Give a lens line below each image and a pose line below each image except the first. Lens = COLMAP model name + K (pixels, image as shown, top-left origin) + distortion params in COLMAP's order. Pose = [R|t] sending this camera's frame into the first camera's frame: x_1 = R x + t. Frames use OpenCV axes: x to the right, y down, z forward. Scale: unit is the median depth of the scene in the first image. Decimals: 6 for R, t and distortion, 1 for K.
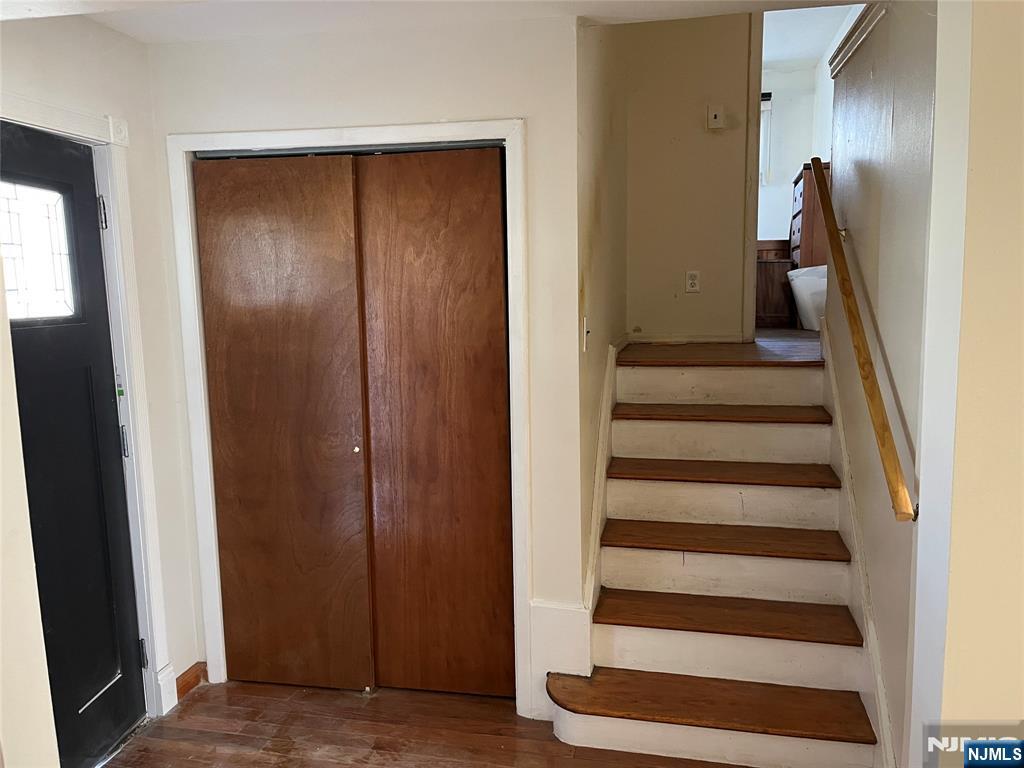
lens RADIAL K [[773.9, 0, 514.6], [0, 773.9, 386.9], [0, 0, 1]] dist [0.035437, -0.005174]
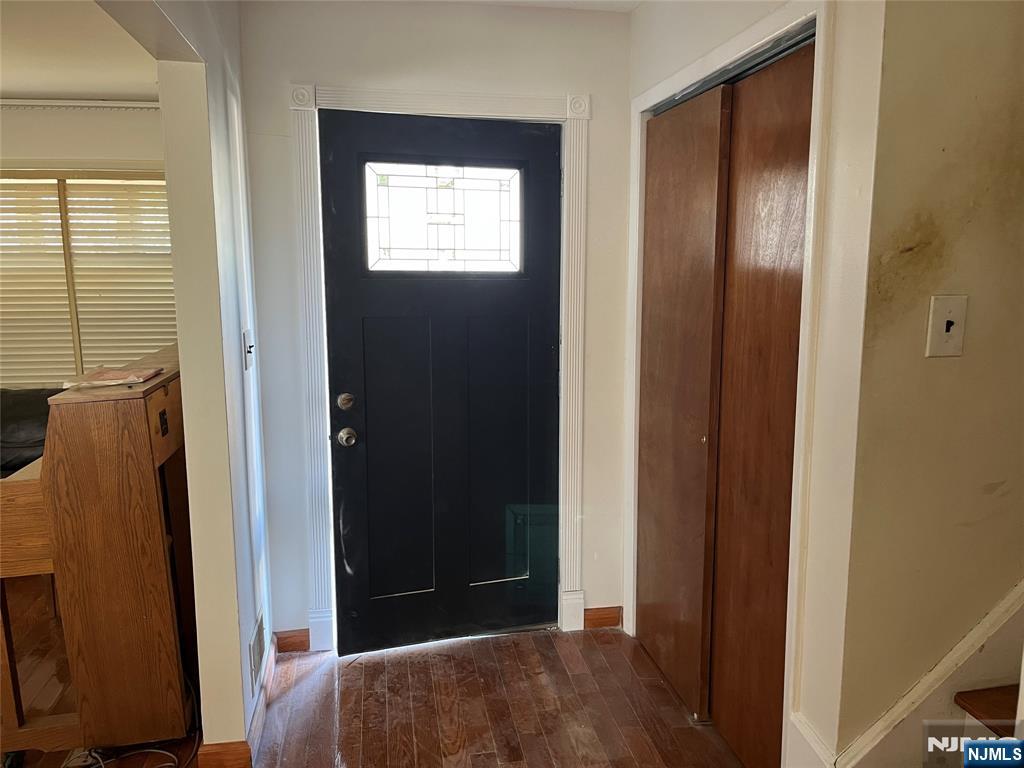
lens RADIAL K [[792.5, 0, 508.8], [0, 792.5, 384.9], [0, 0, 1]] dist [-0.008006, -0.004216]
pose [[0.348739, 0.156913, -0.923991, 0.526512], [-0.114460, 0.985636, 0.124181, -0.062383], [0.930204, 0.062454, 0.361690, 0.501982]]
